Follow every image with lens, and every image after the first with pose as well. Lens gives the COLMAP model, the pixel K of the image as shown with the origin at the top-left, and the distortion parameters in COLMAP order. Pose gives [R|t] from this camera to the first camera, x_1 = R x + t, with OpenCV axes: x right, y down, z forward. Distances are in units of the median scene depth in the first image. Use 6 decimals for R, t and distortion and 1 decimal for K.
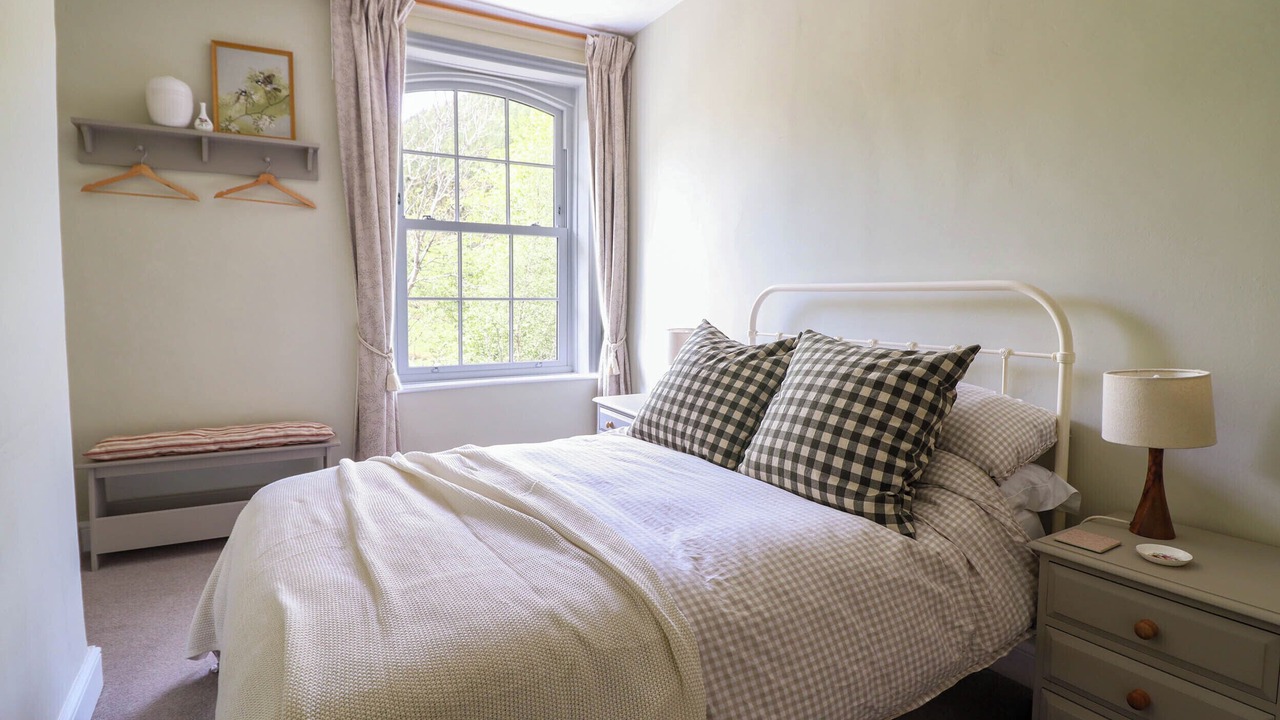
lens RADIAL K [[686.4, 0, 630.7], [0, 686.4, 341.2], [0, 0, 1]] dist [0.001853, -0.014758]
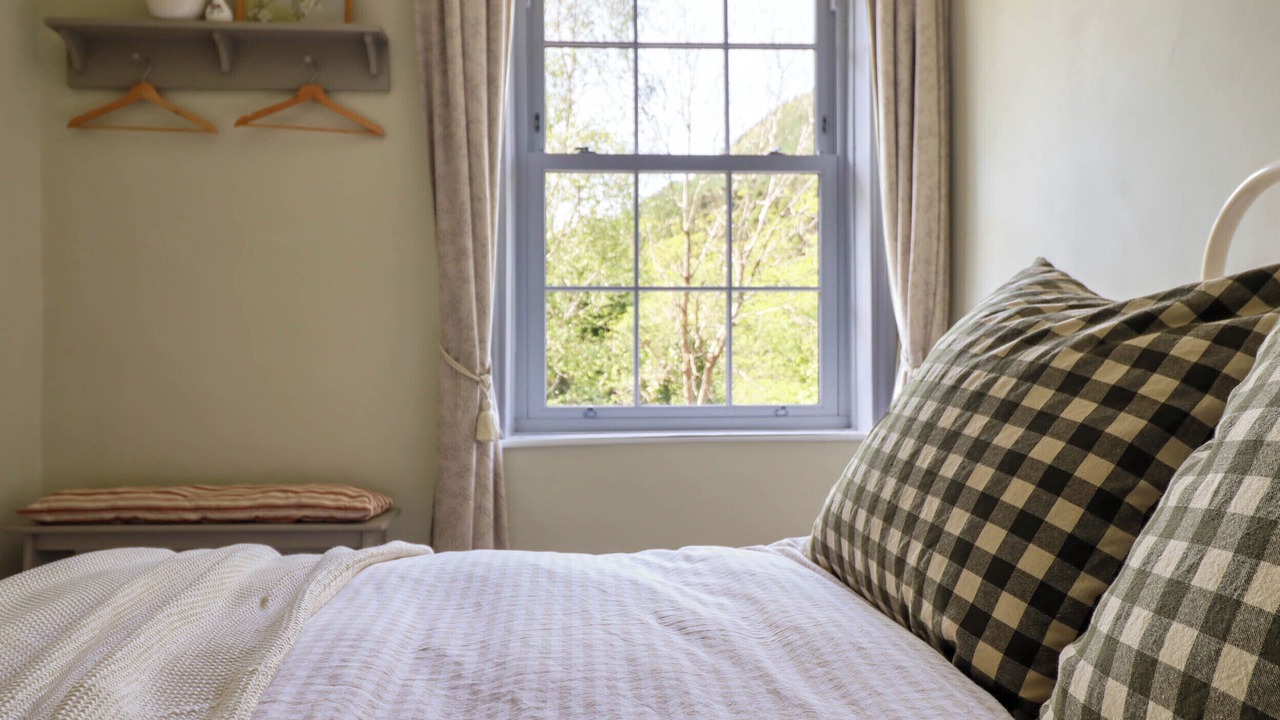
lens RADIAL K [[995.8, 0, 573.5], [0, 995.8, 324.9], [0, 0, 1]] dist [0.006802, -0.002263]
pose [[0.892729, -0.012239, -0.450428, 0.100489], [-0.023486, 0.997008, -0.073640, 0.040179], [0.449981, 0.076320, 0.889771, 0.331629]]
